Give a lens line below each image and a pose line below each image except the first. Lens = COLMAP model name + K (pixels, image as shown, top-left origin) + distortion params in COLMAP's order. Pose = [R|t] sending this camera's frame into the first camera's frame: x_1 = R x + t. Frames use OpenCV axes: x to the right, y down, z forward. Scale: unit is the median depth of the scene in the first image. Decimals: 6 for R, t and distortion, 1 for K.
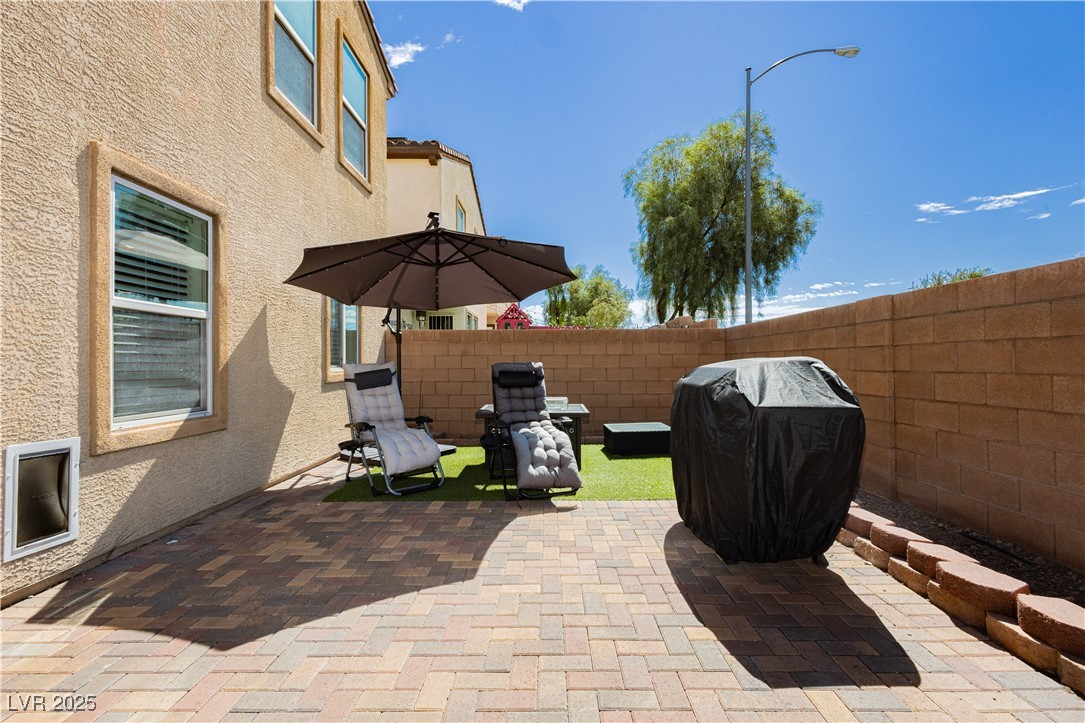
lens RADIAL K [[504.1, 0, 546.6], [0, 504.1, 361.5], [0, 0, 1]] dist [0.008425, -0.003500]
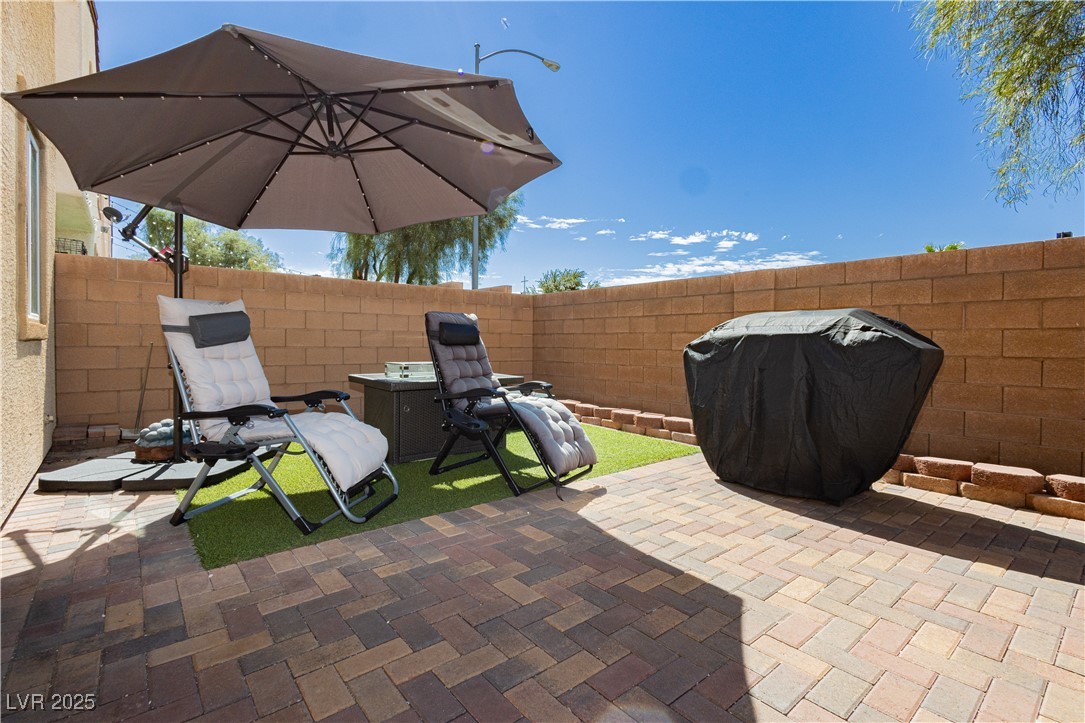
lens RADIAL K [[504.1, 0, 549.6], [0, 504.1, 351.1], [0, 0, 1]] dist [0.008425, -0.003500]
pose [[0.756131, 0.000581, 0.654420, -0.558857], [-0.015144, 0.999747, 0.016611, 0.057399], [-0.654245, -0.022471, 0.755949, 0.453250]]
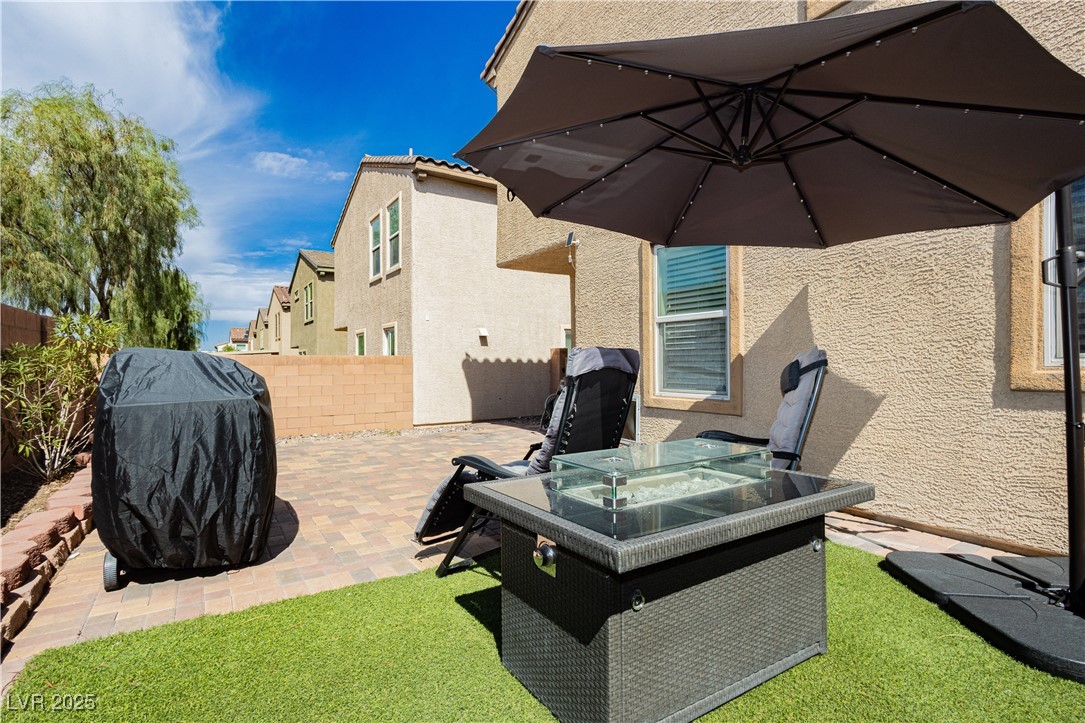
lens RADIAL K [[504.1, 0, 561.7], [0, 504.1, 364.4], [0, 0, 1]] dist [0.008425, -0.003500]
pose [[-0.819981, -0.001462, -0.572388, 0.298590], [0.001403, 0.999989, -0.004563, 0.030222], [0.572389, -0.004545, -0.819970, 1.726413]]
